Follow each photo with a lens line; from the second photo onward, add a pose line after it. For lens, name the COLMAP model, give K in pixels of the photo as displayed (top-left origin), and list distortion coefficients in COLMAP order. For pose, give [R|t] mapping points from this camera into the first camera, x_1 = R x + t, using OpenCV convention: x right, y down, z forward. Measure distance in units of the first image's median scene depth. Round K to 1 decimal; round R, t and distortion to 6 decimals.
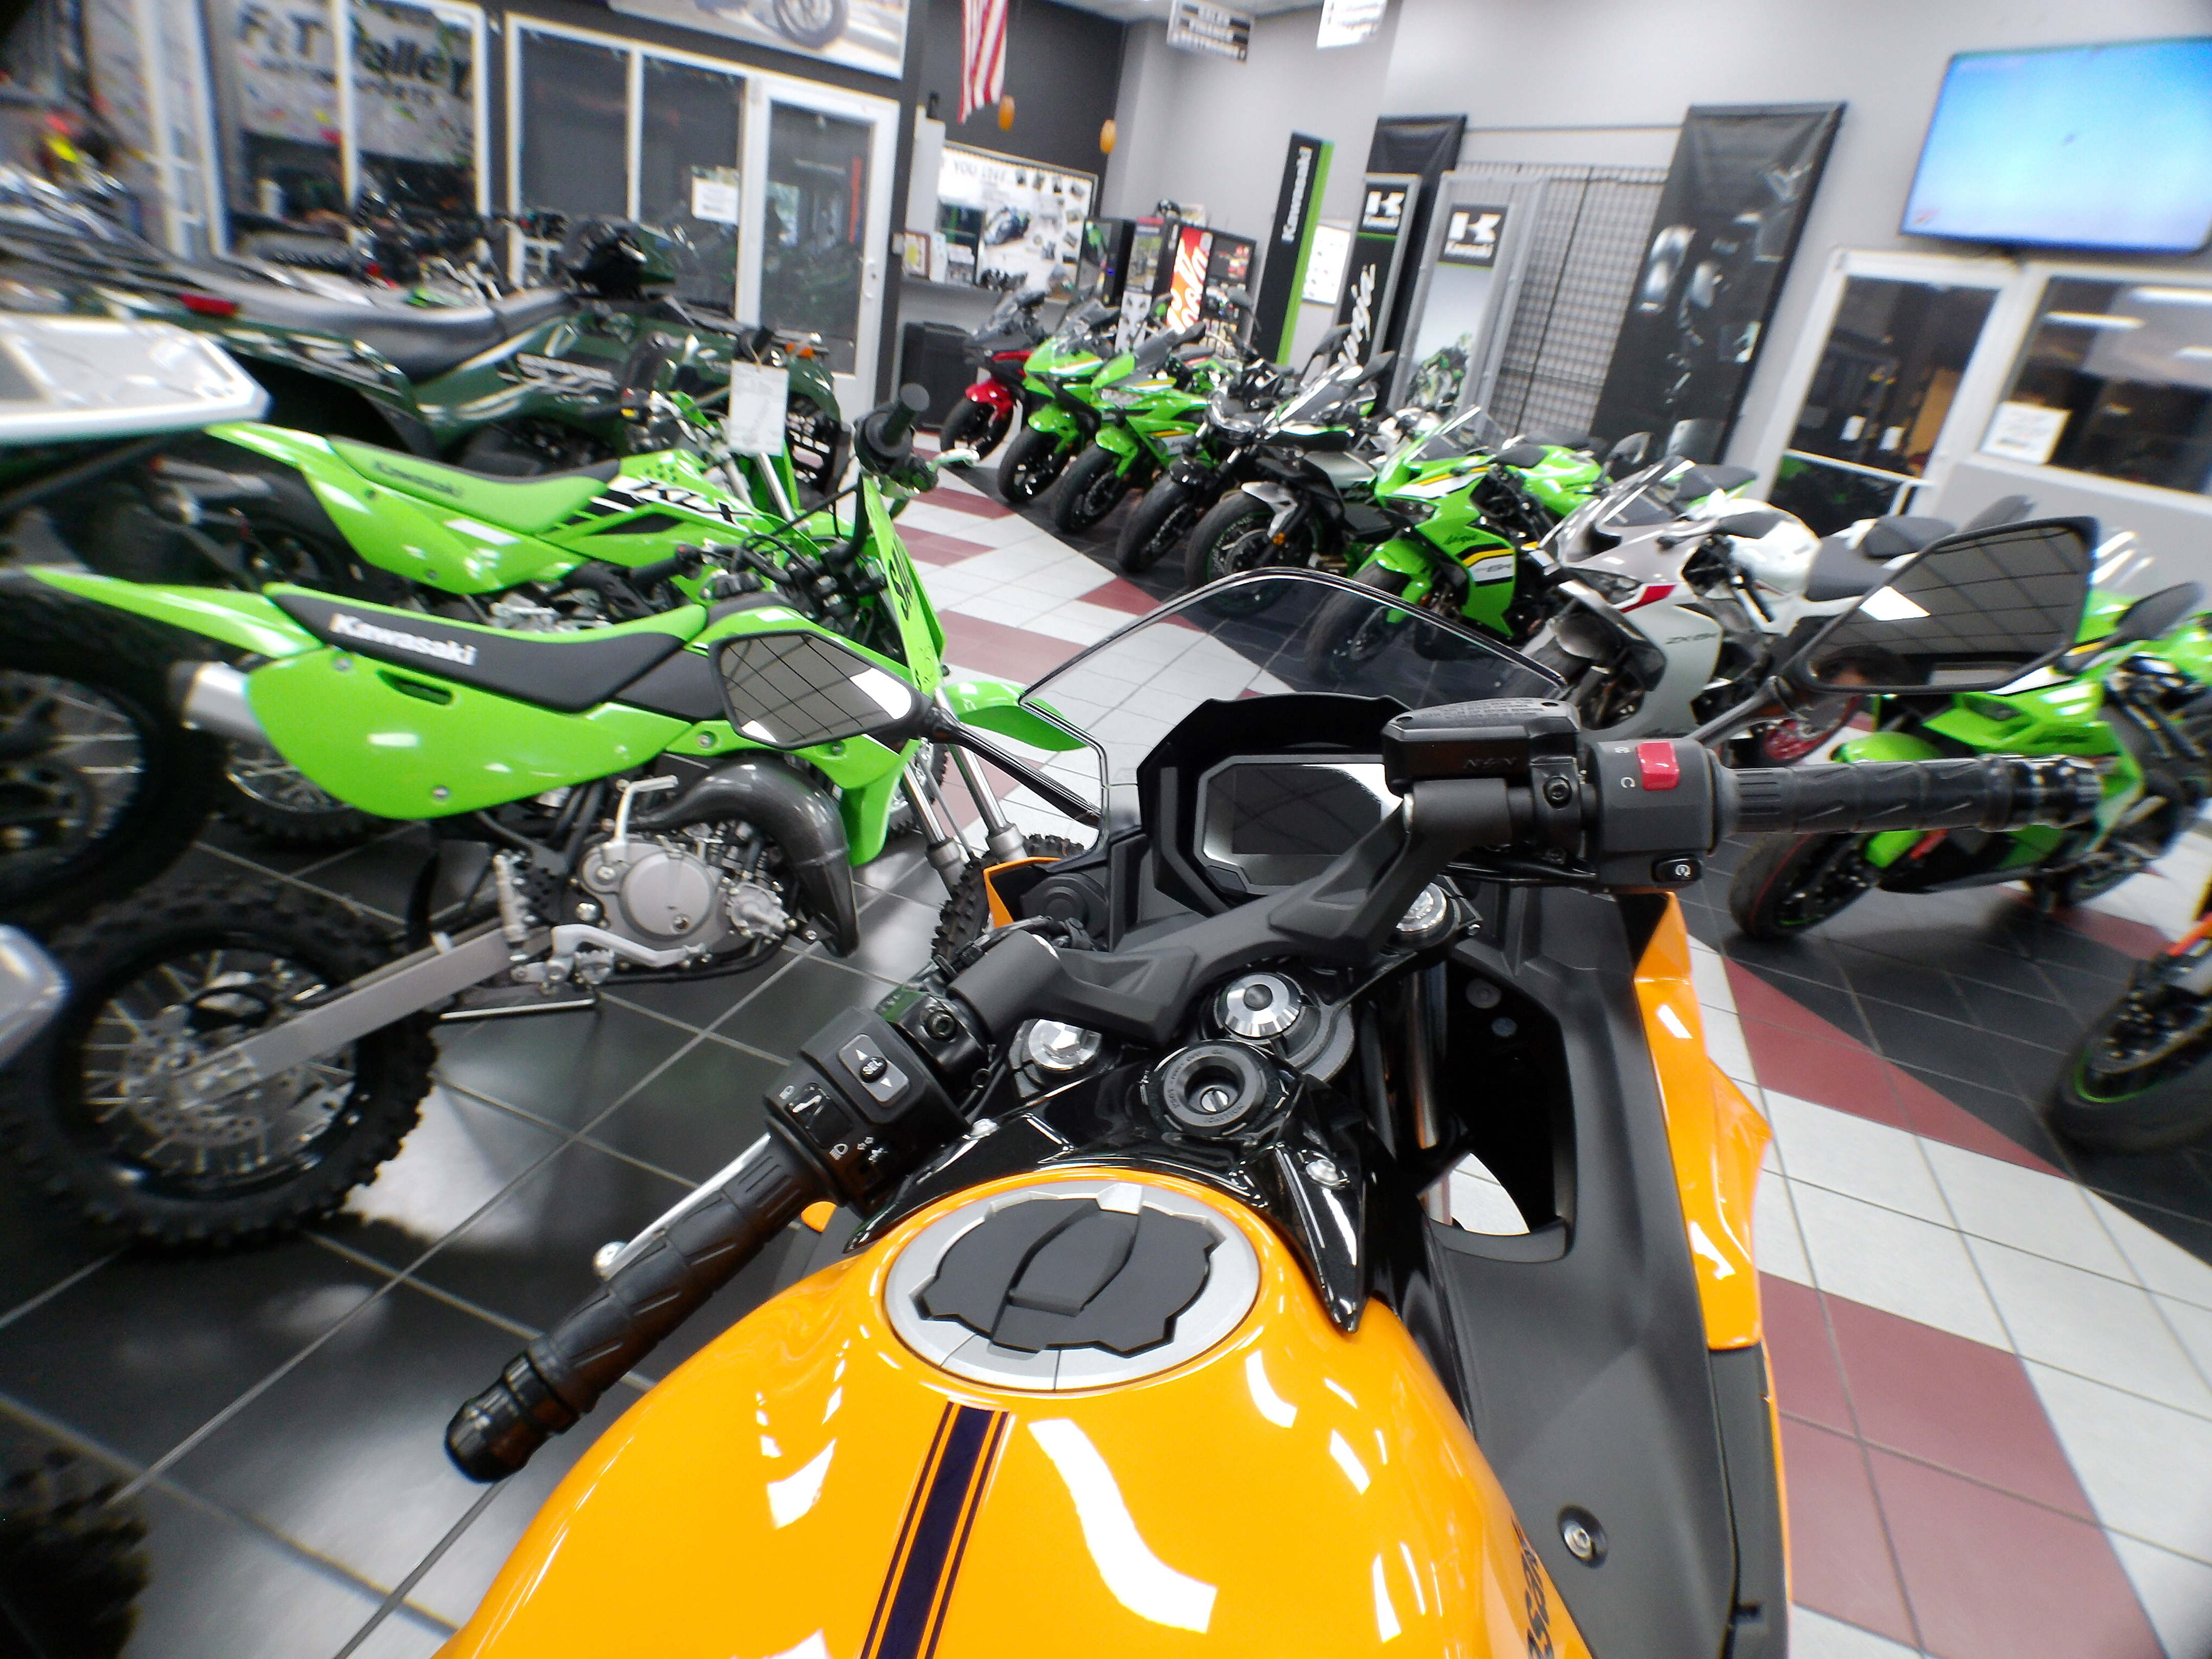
lens RADIAL K [[1196.6, 0, 1140.1], [0, 1196.6, 830.4], [0, 0, 1]] dist [-0.036039, 0.002106]
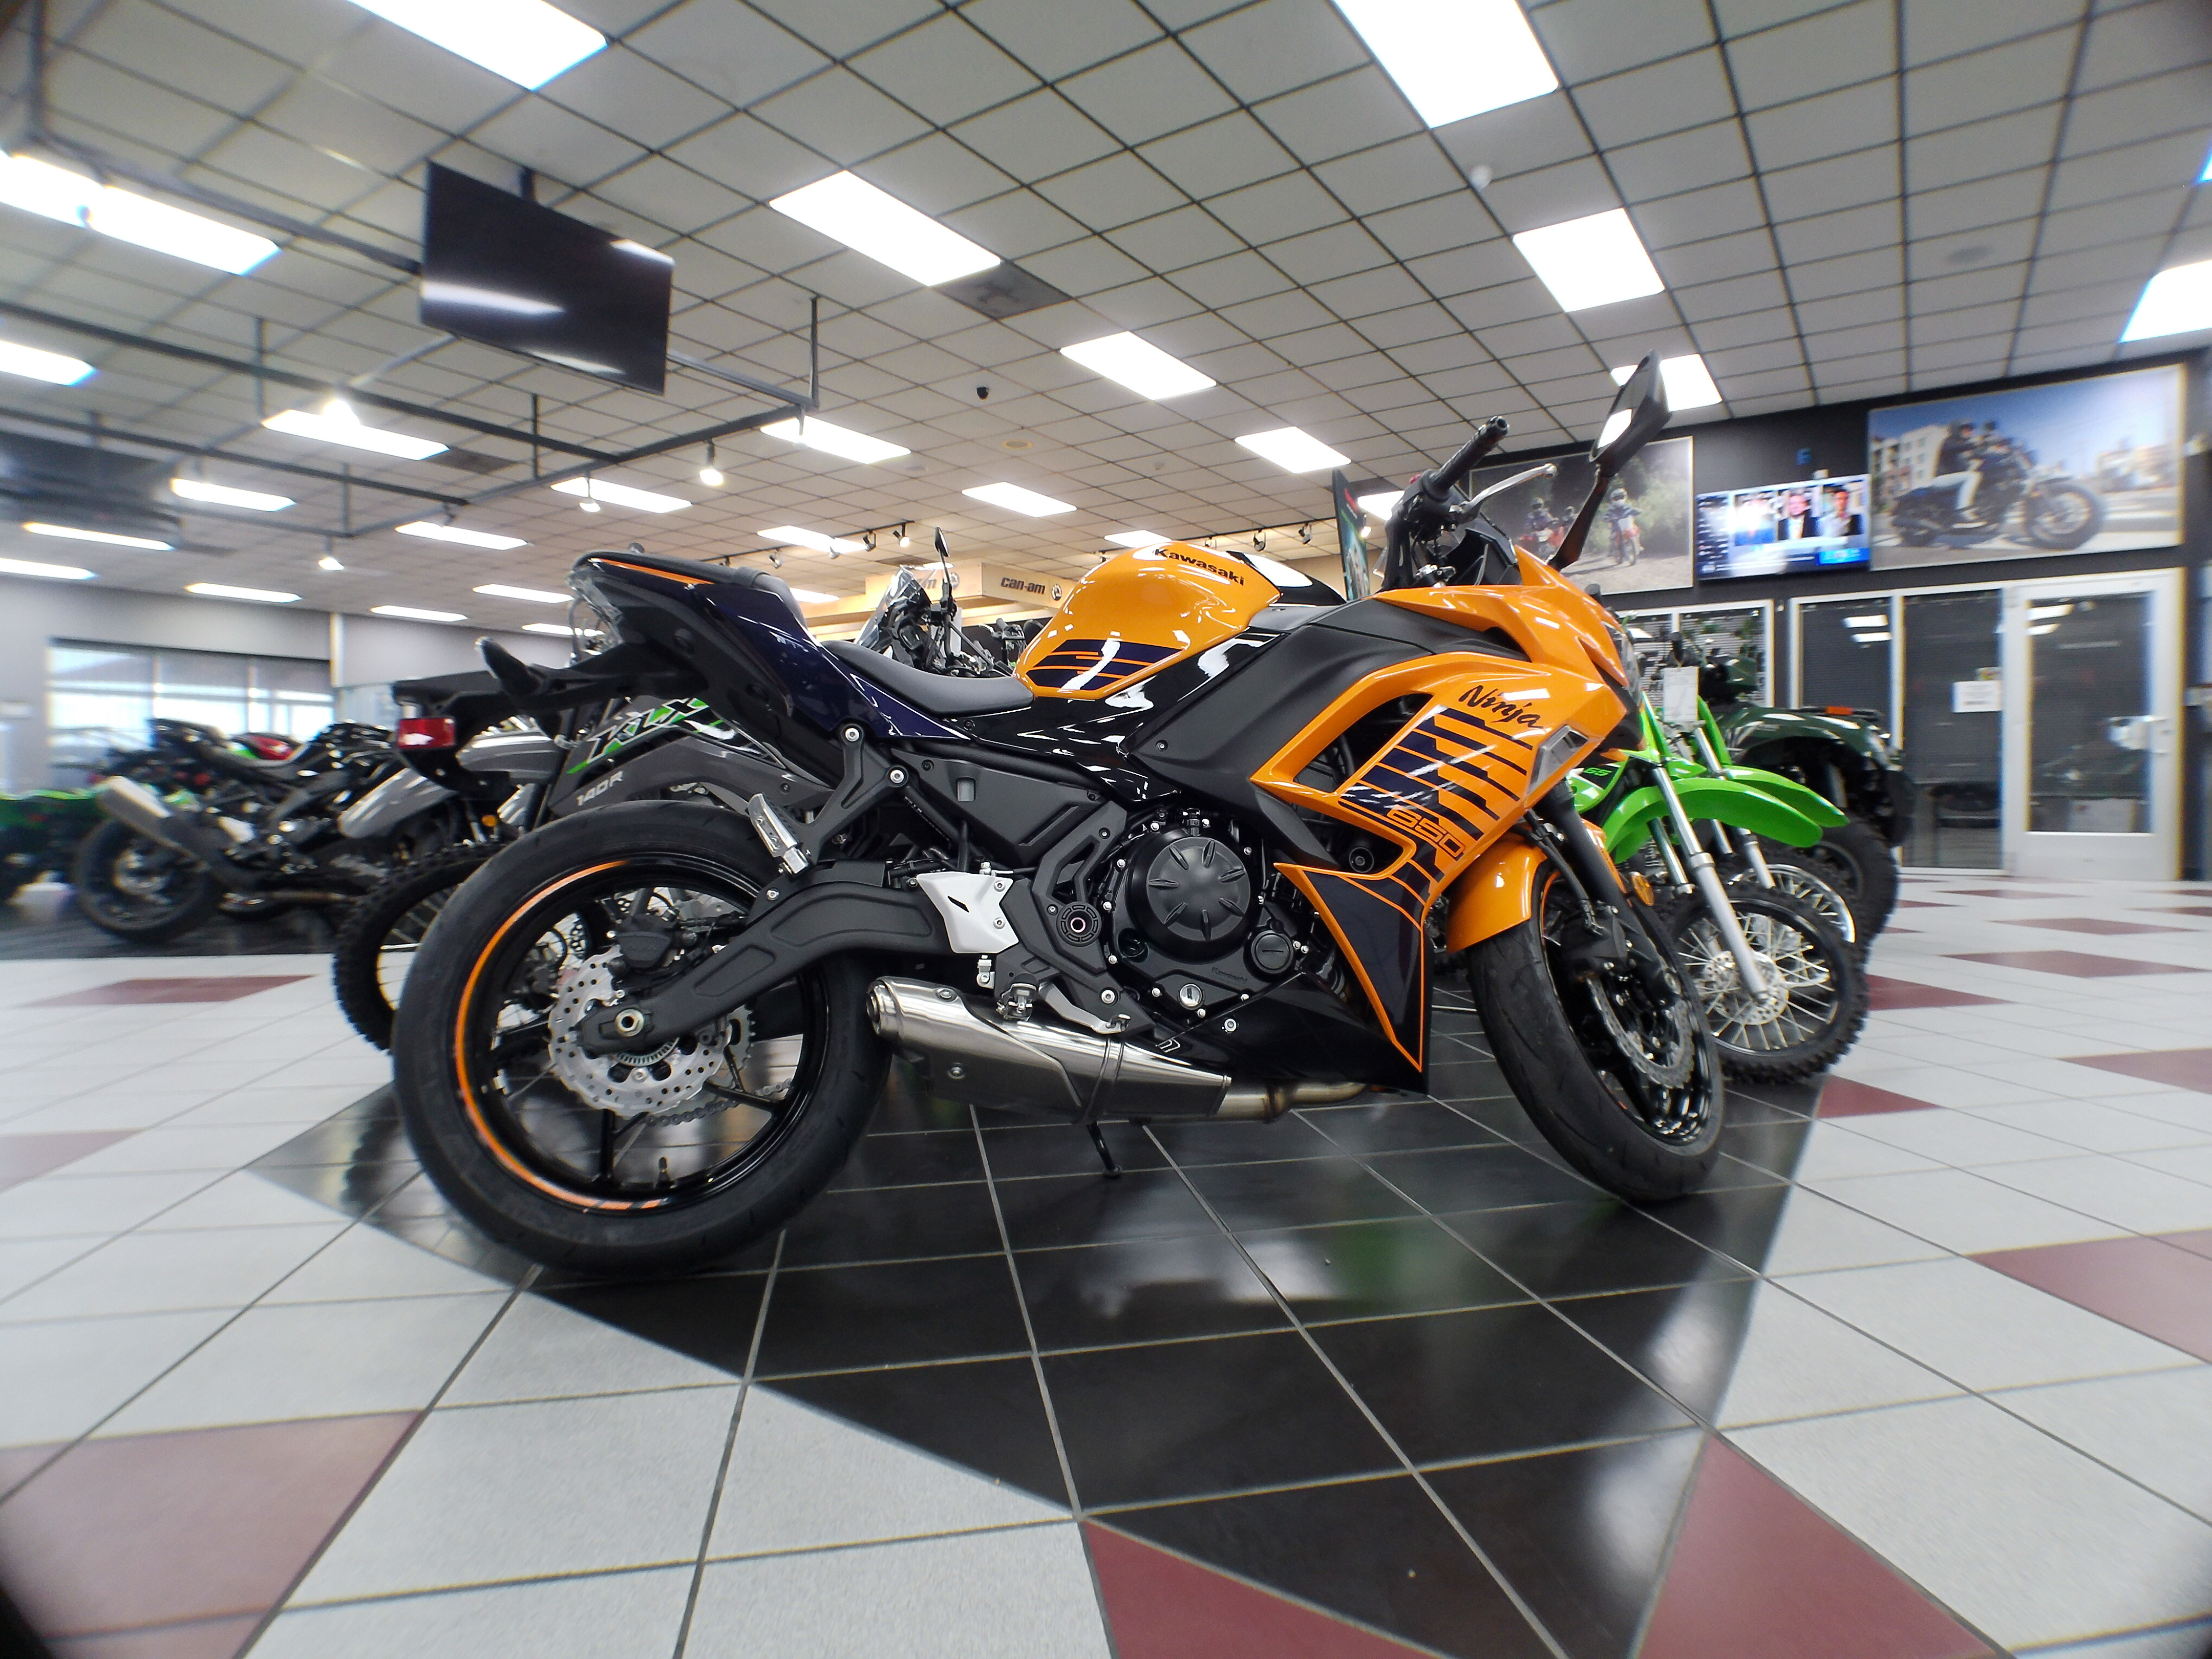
lens RADIAL K [[1196.6, 0, 1140.1], [0, 1196.6, 830.4], [0, 0, 1]] dist [-0.036039, 0.002106]
pose [[0.486131, -0.148504, -0.861175, 0.237463], [-0.277522, 0.908207, -0.313275, 0.179417], [0.828648, 0.391288, 0.400295, -0.048930]]
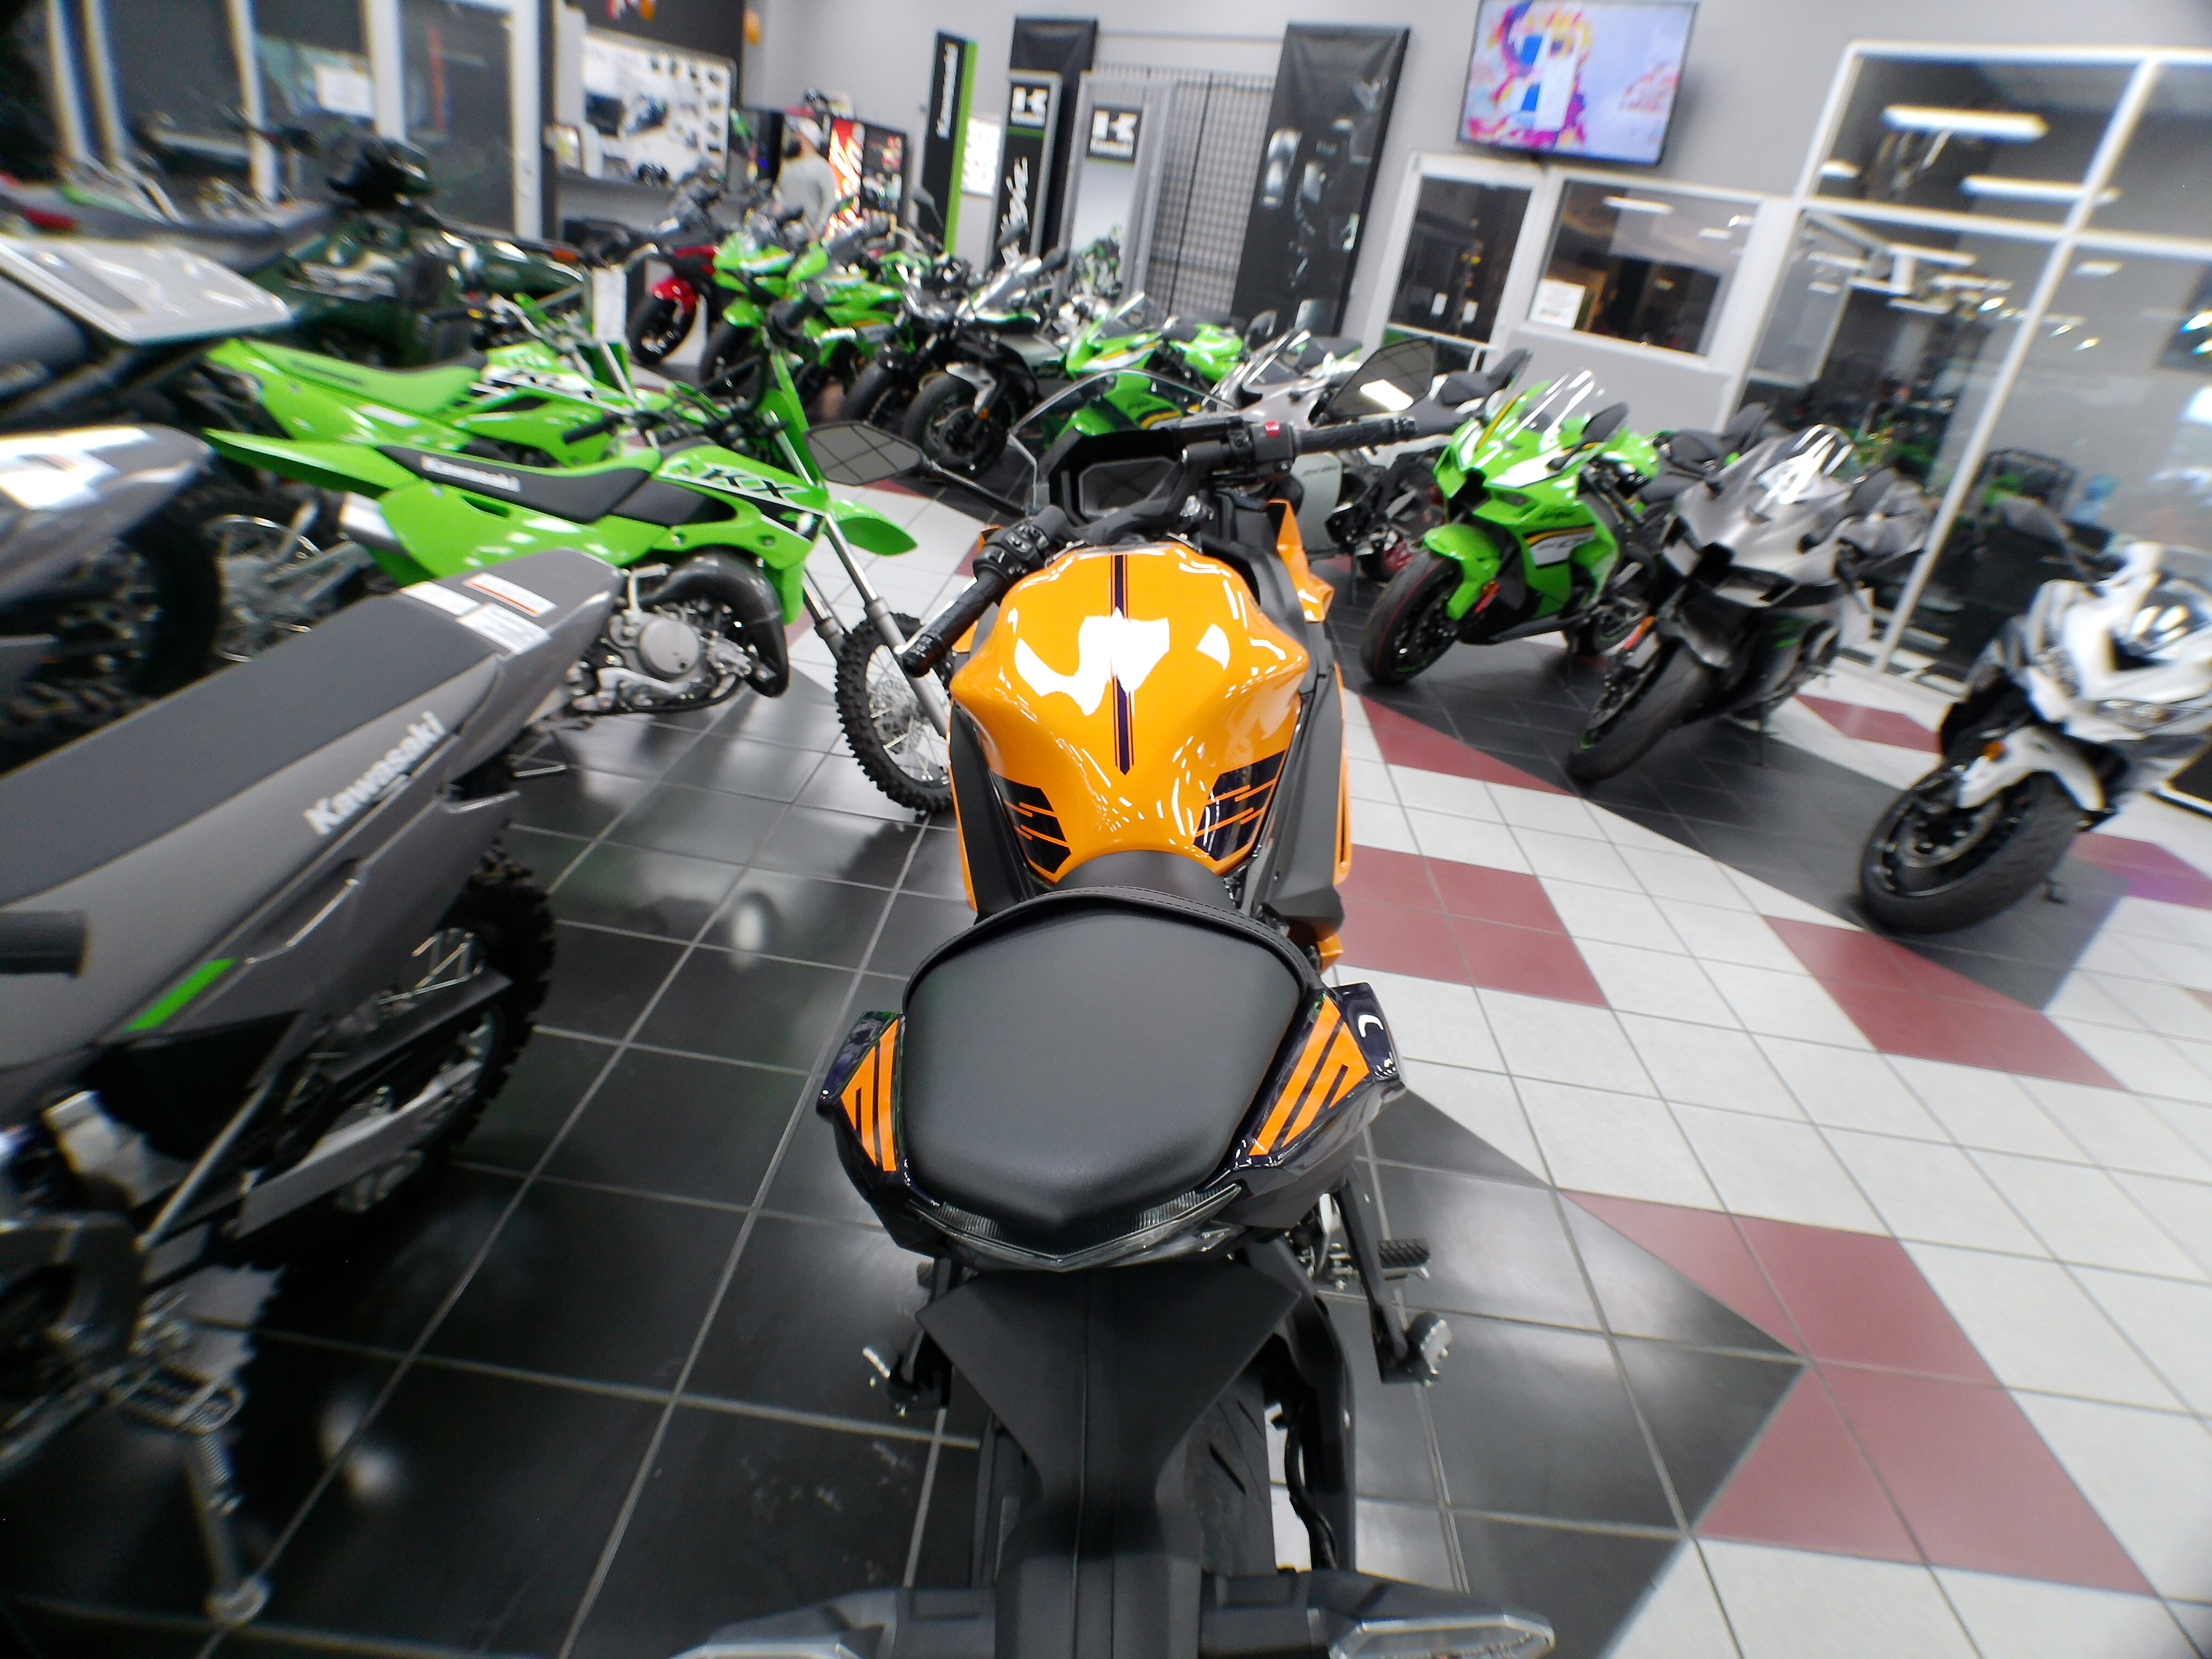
lens RADIAL K [[1205.8, 0, 1138.0], [0, 1205.8, 829.5], [0, 0, 1]] dist [-0.041188, -0.001224]
pose [[0.962171, -0.122428, 0.243390, -0.056495], [0.102885, 0.990476, 0.091496, 0.049898], [-0.252274, -0.062994, 0.965603, -0.143311]]
